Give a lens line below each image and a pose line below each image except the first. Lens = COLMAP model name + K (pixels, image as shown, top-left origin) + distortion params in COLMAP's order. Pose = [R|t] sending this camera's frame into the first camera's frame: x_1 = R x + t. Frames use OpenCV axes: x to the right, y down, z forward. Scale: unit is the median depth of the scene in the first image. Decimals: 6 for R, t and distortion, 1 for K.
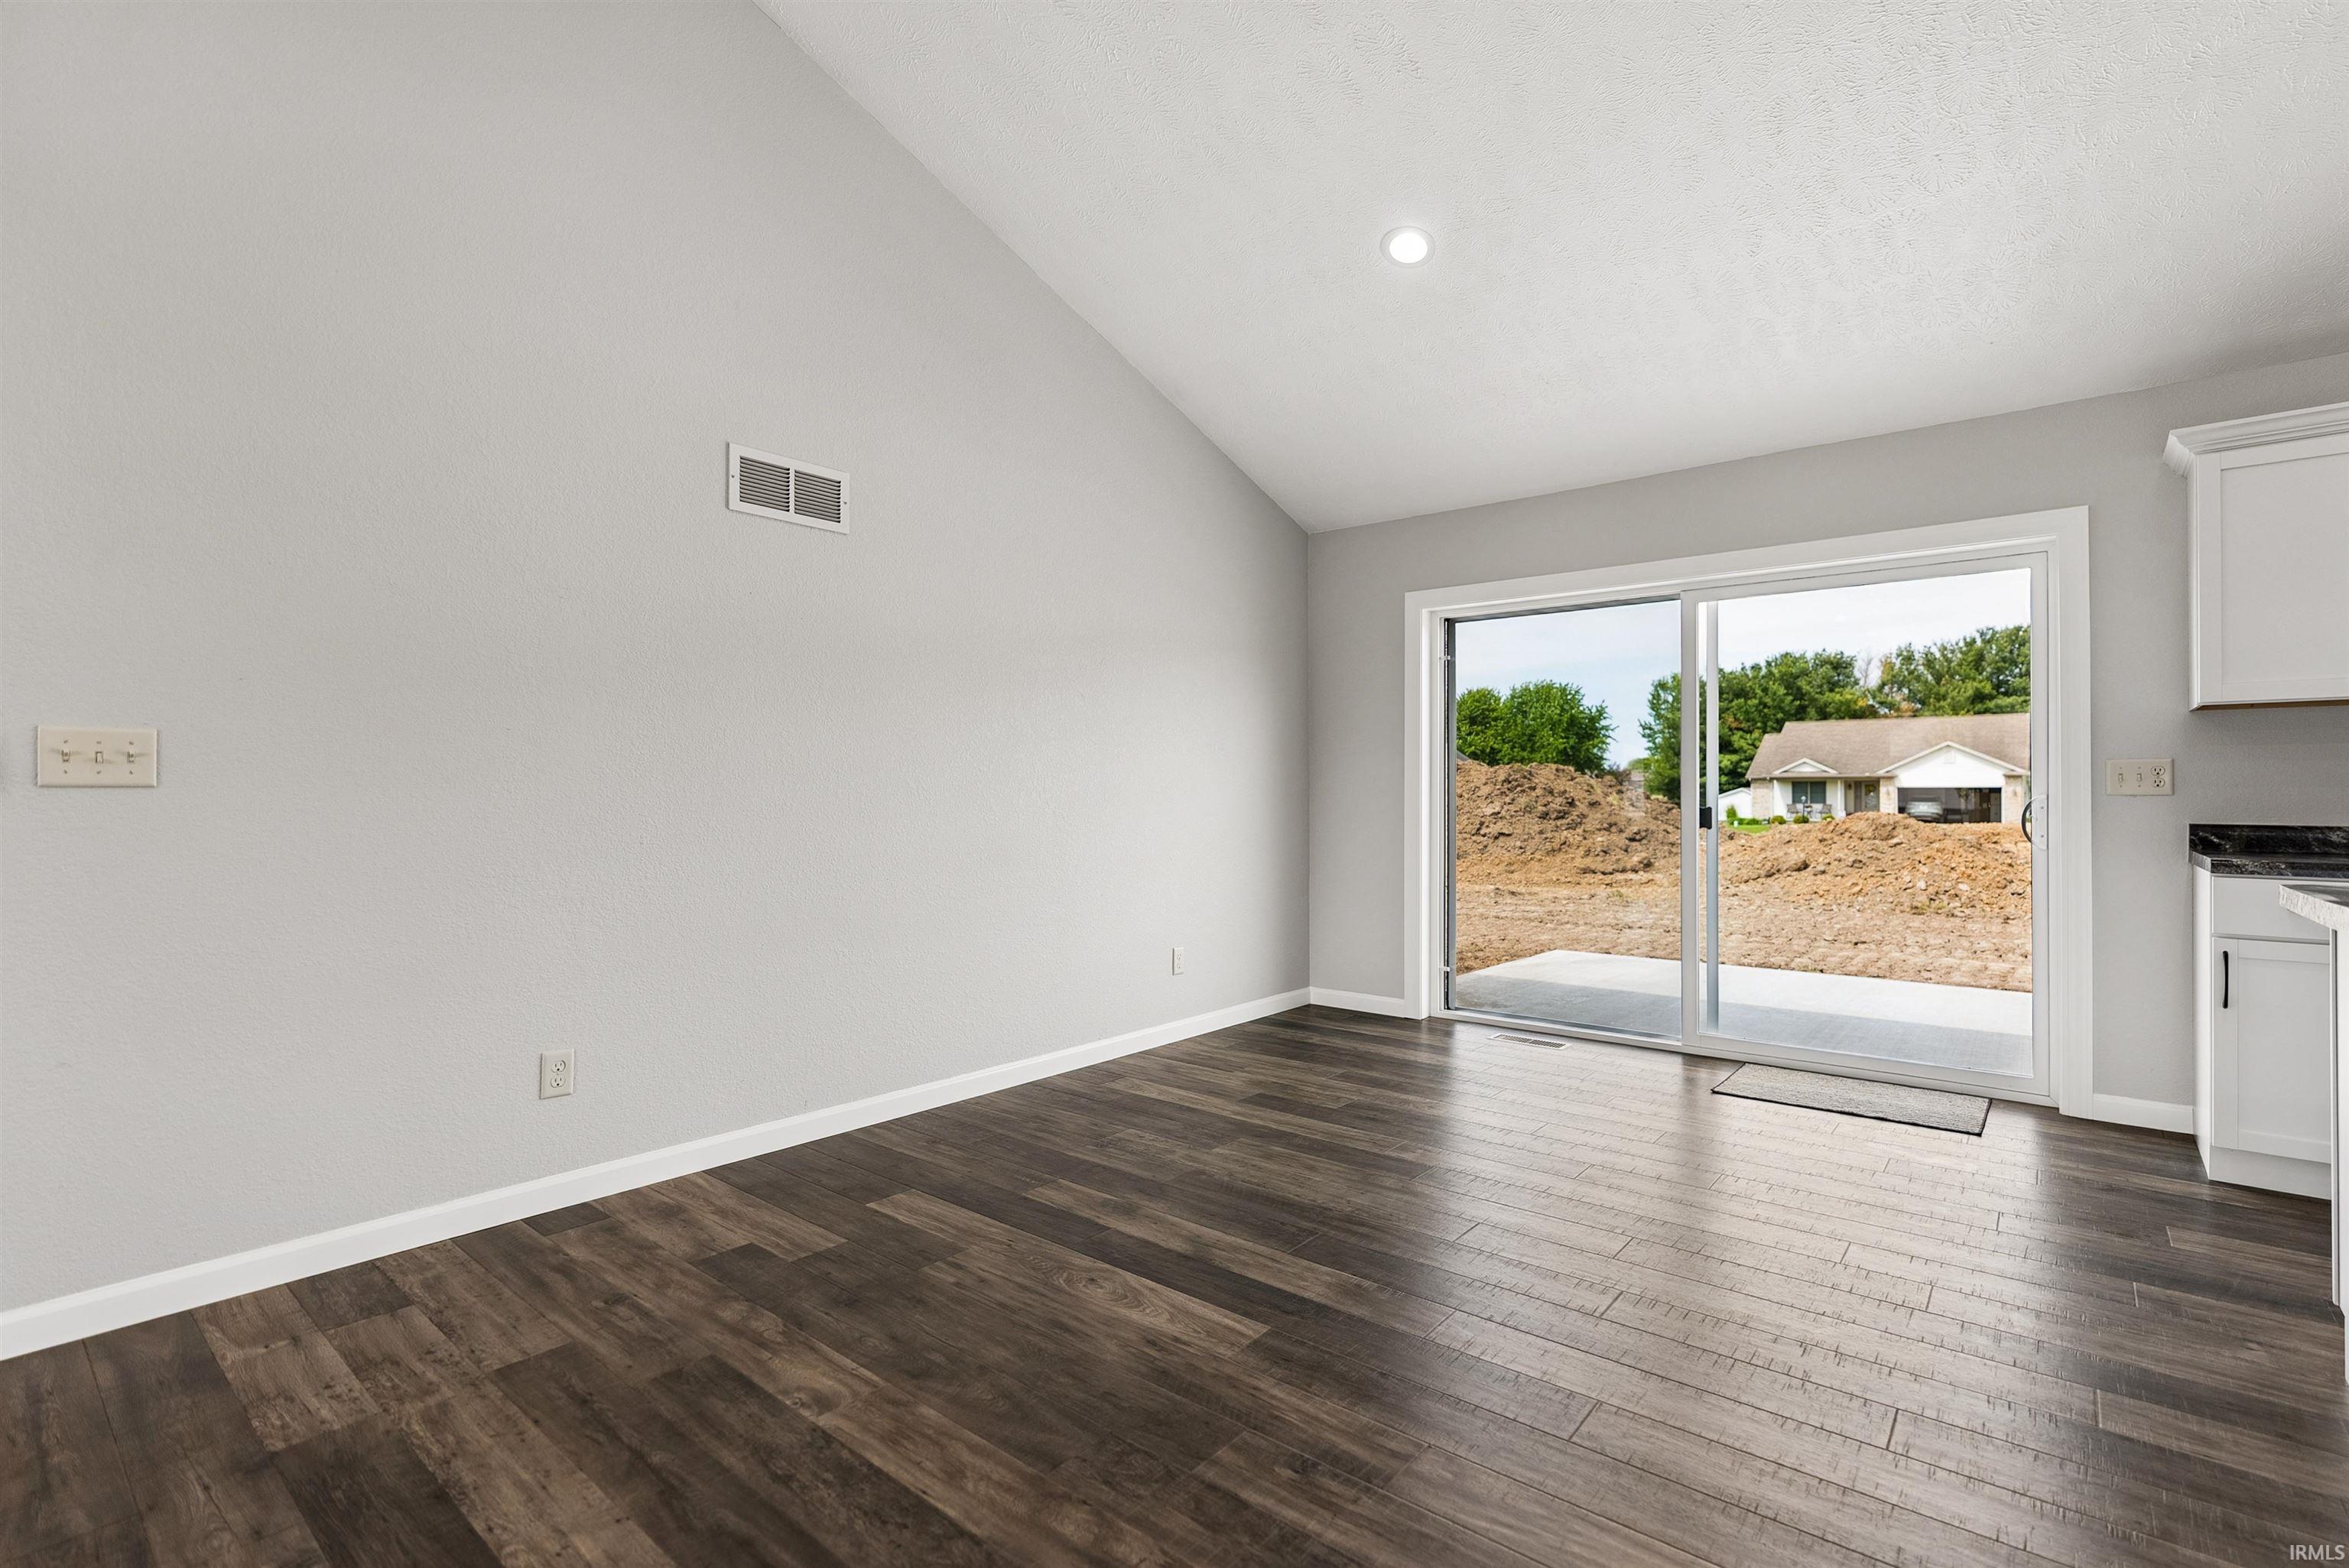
lens RADIAL K [[1066.0, 0, 1206.2], [0, 1066.0, 784.4], [0, 0, 1]] dist [-0.002382, 0.000085]
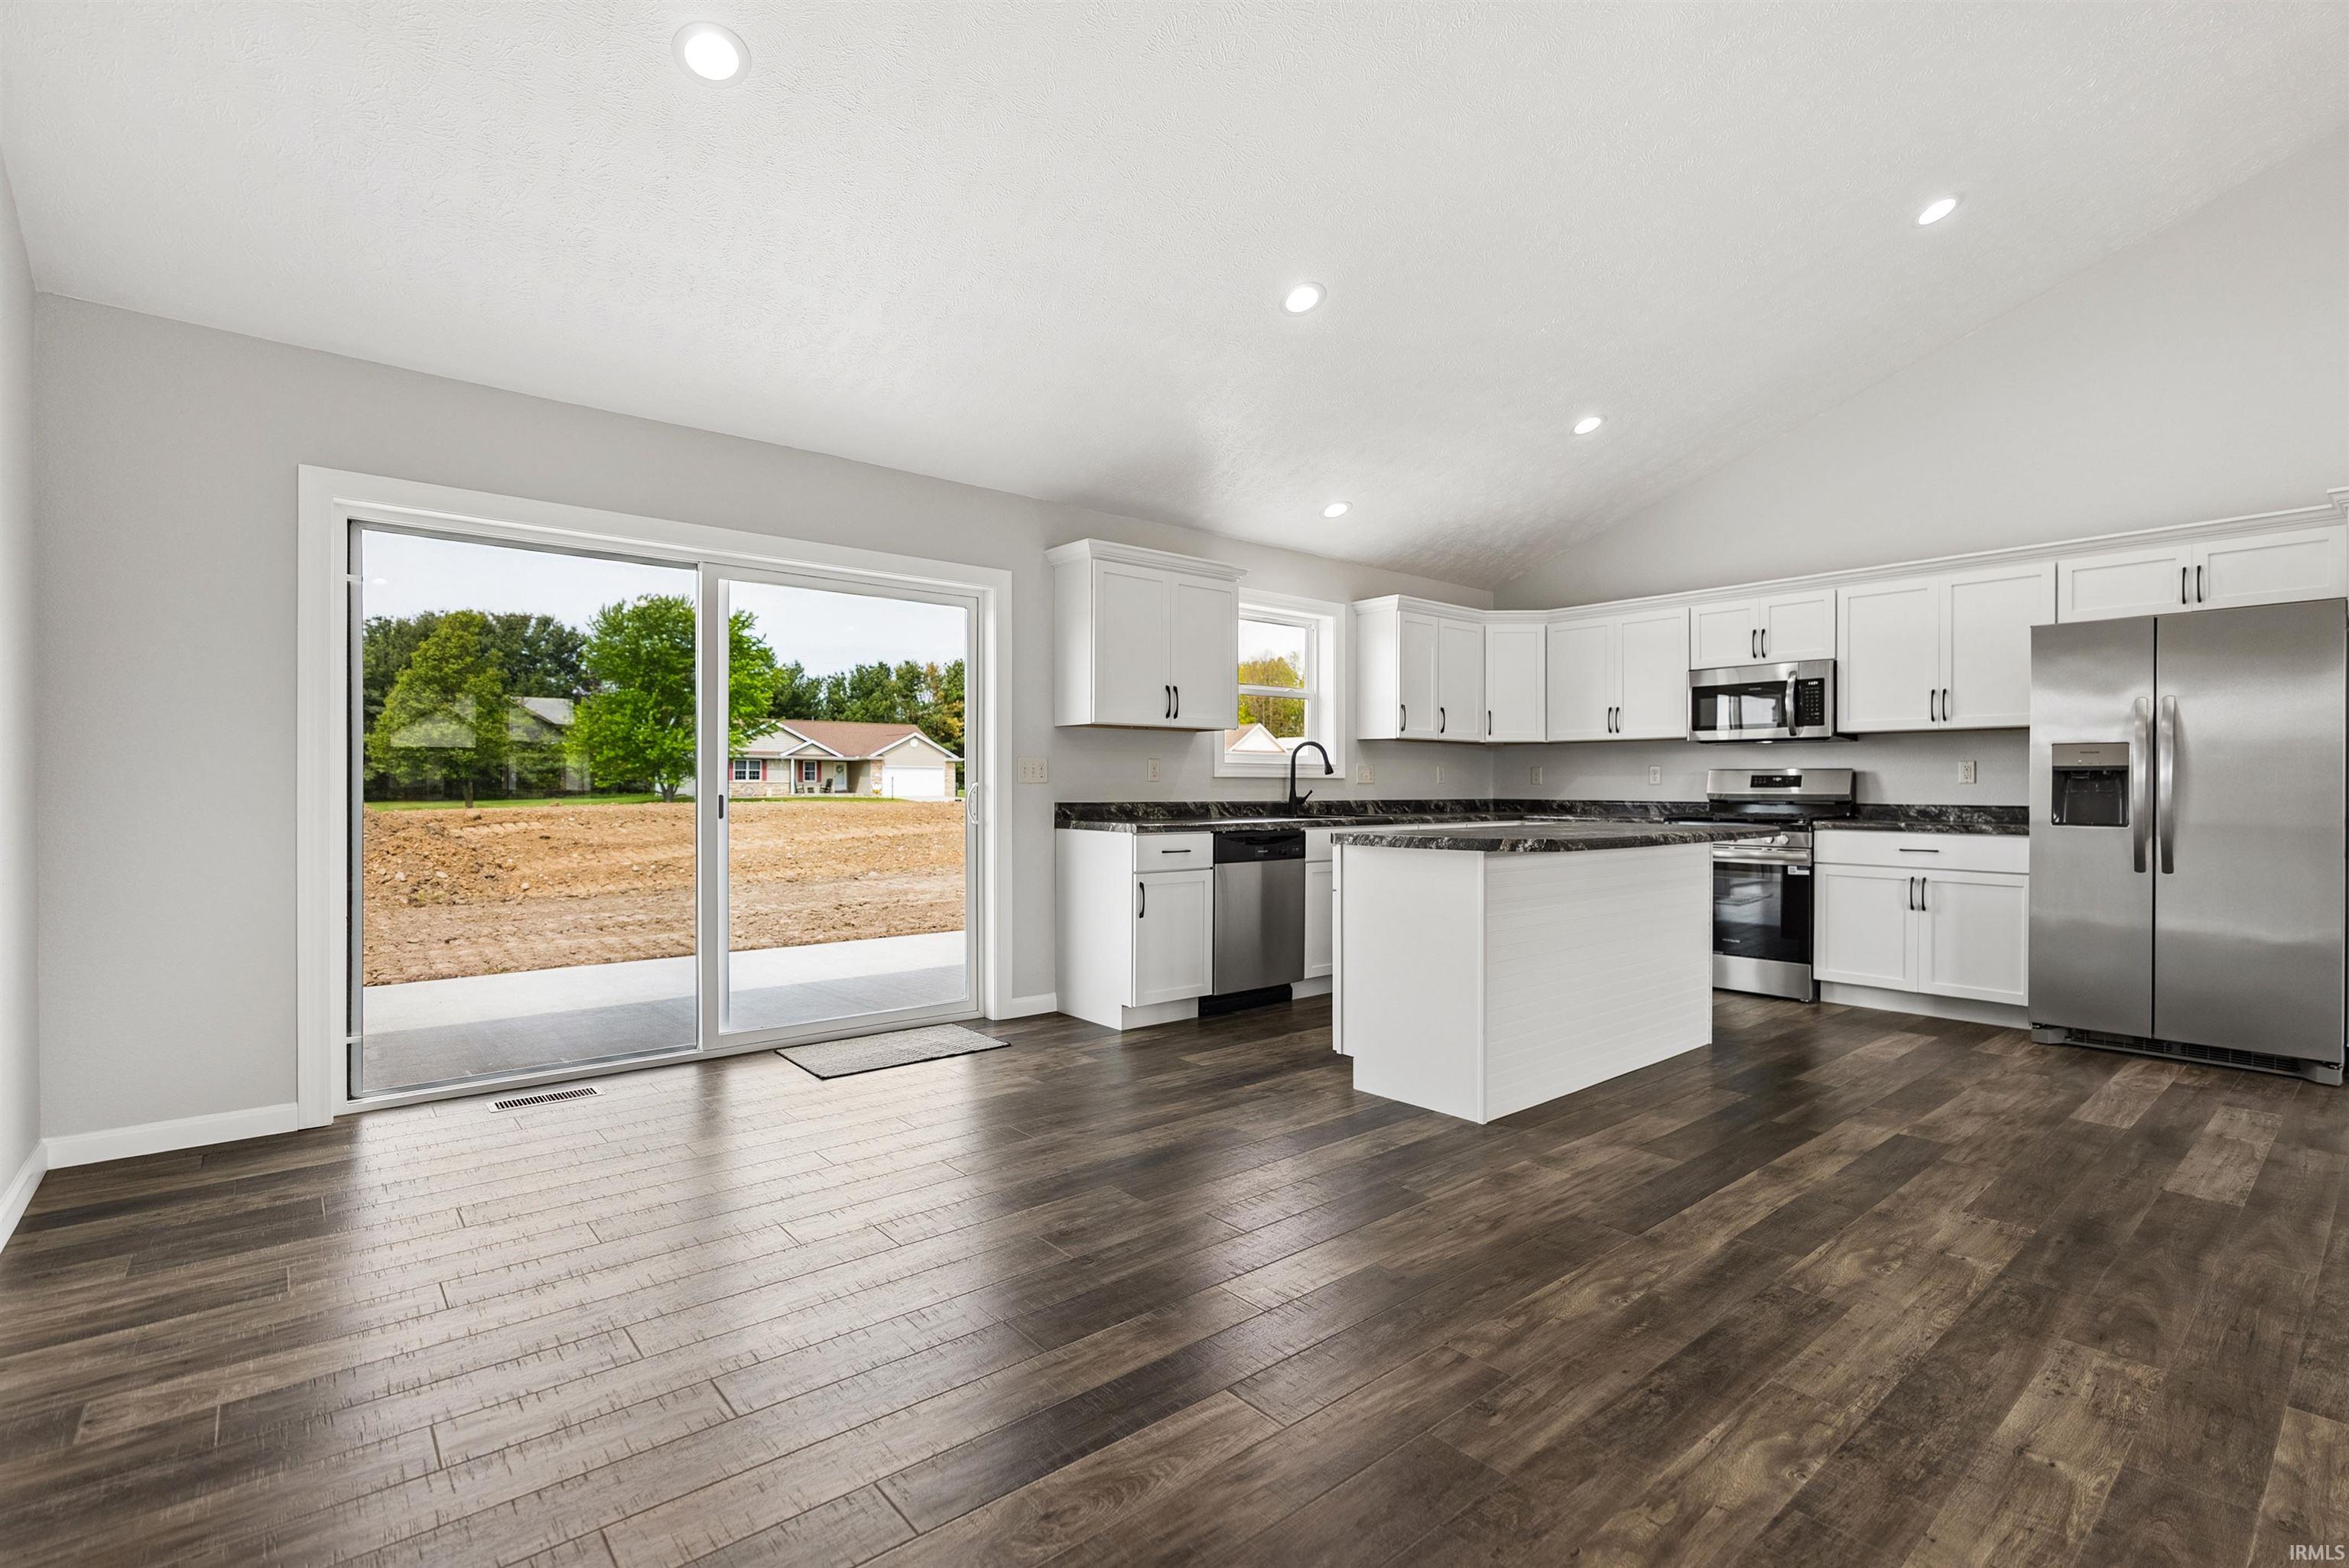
lens RADIAL K [[1071.4, 0, 1176.3], [0, 1071.4, 787.6], [0, 0, 1]] dist [-0.003608, 0.000871]
pose [[0.194650, -0.003840, 0.980865, -0.128594], [-0.011839, 0.999910, 0.006265, 0.001206], [-0.980801, -0.012832, 0.194587, 0.138253]]
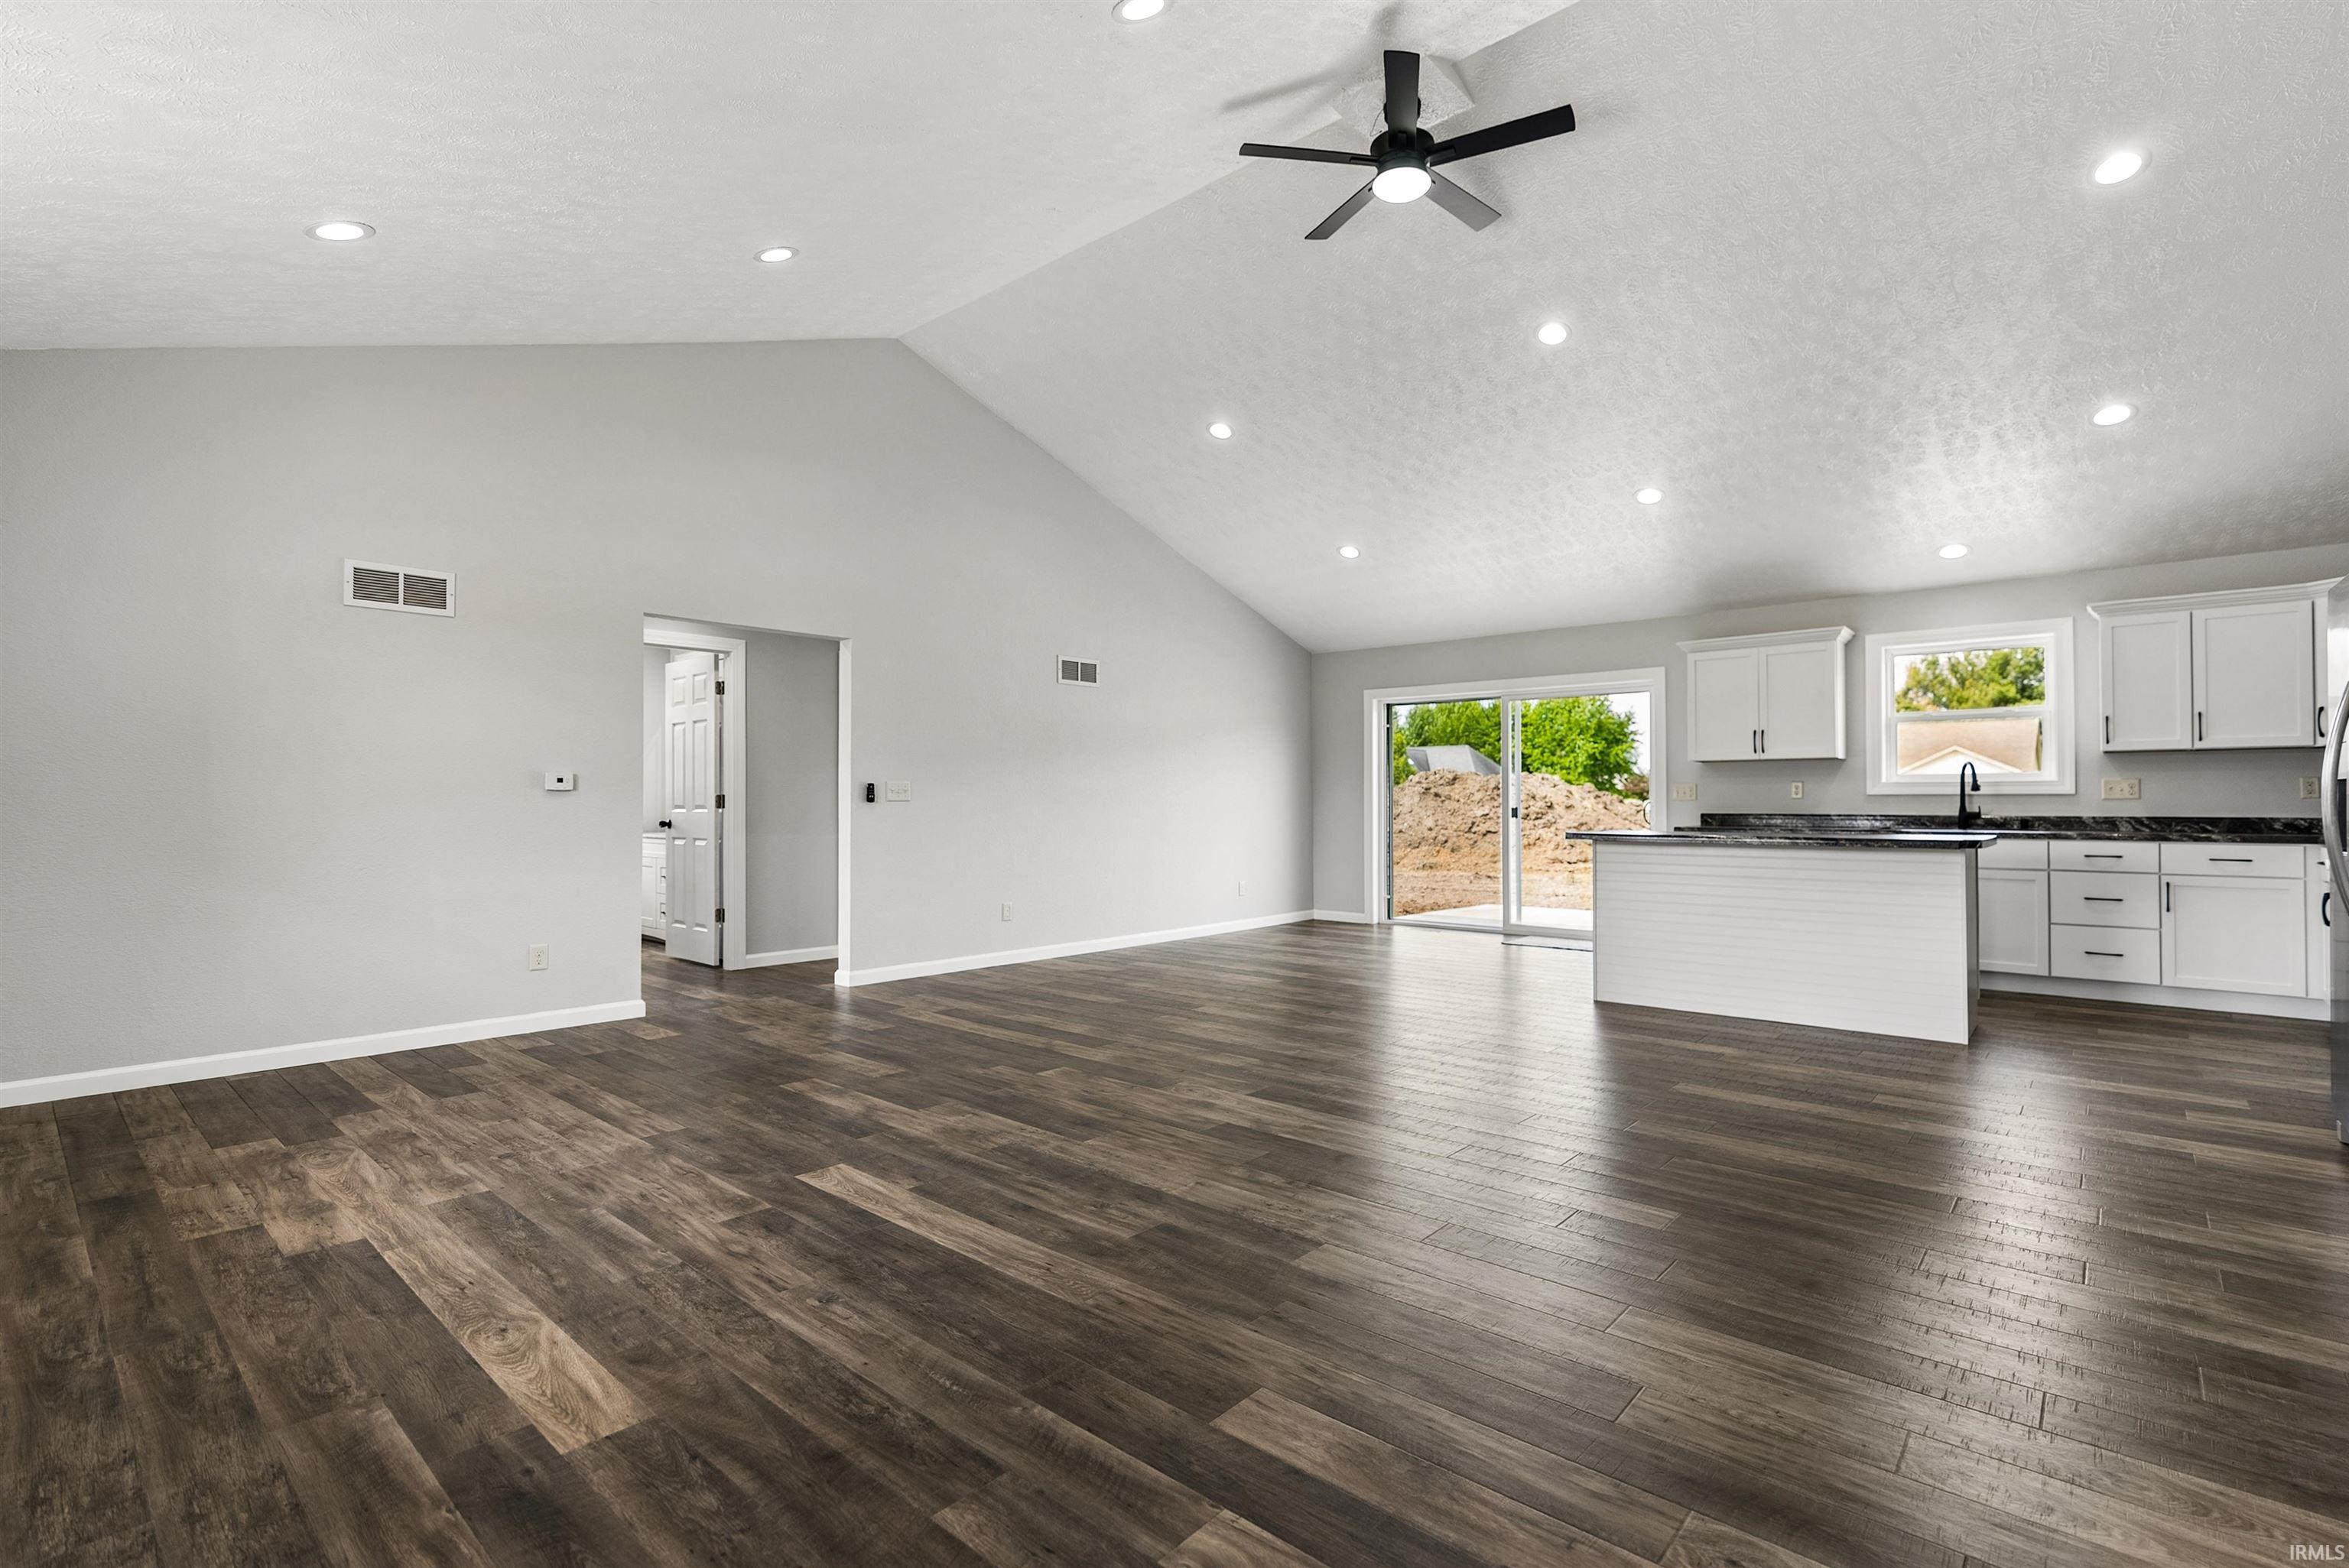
lens RADIAL K [[1076.1, 0, 1187.7], [0, 1076.1, 770.5], [0, 0, 1]] dist [-0.003484, -0.000488]
pose [[0.998780, -0.005064, -0.049113, -0.009868], [0.004189, 0.999831, -0.017888, -0.004058], [0.049195, 0.017660, 0.998633, -0.329409]]
